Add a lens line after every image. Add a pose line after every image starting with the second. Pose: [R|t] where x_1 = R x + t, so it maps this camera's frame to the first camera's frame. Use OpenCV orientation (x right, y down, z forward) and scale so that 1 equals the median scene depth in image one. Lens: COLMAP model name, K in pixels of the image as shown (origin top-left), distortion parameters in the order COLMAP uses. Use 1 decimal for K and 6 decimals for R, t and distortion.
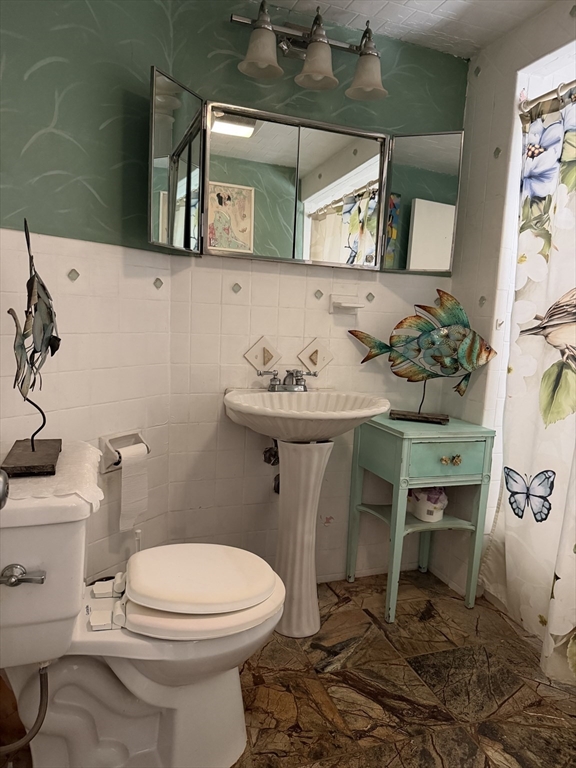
lens RADIAL K [[547.0, 0, 290.6], [0, 547.0, 382.9], [0, 0, 1]] dist [0.073803, -0.098785]
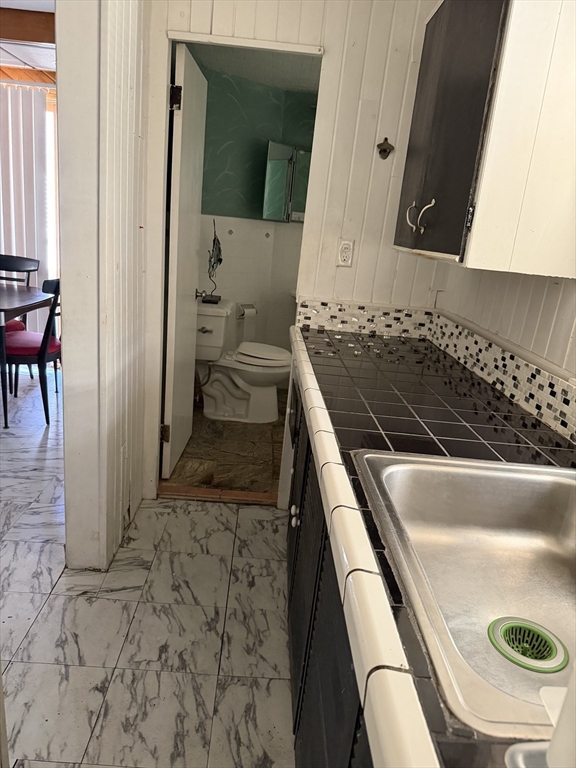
lens RADIAL K [[547.0, 0, 287.7], [0, 547.0, 386.5], [0, 0, 1]] dist [0.073803, -0.098785]
pose [[0.952691, 0.127691, -0.275817, 0.790903], [-0.089286, 0.985007, 0.147614, 0.121159], [0.290530, -0.116004, 0.949808, -1.718733]]
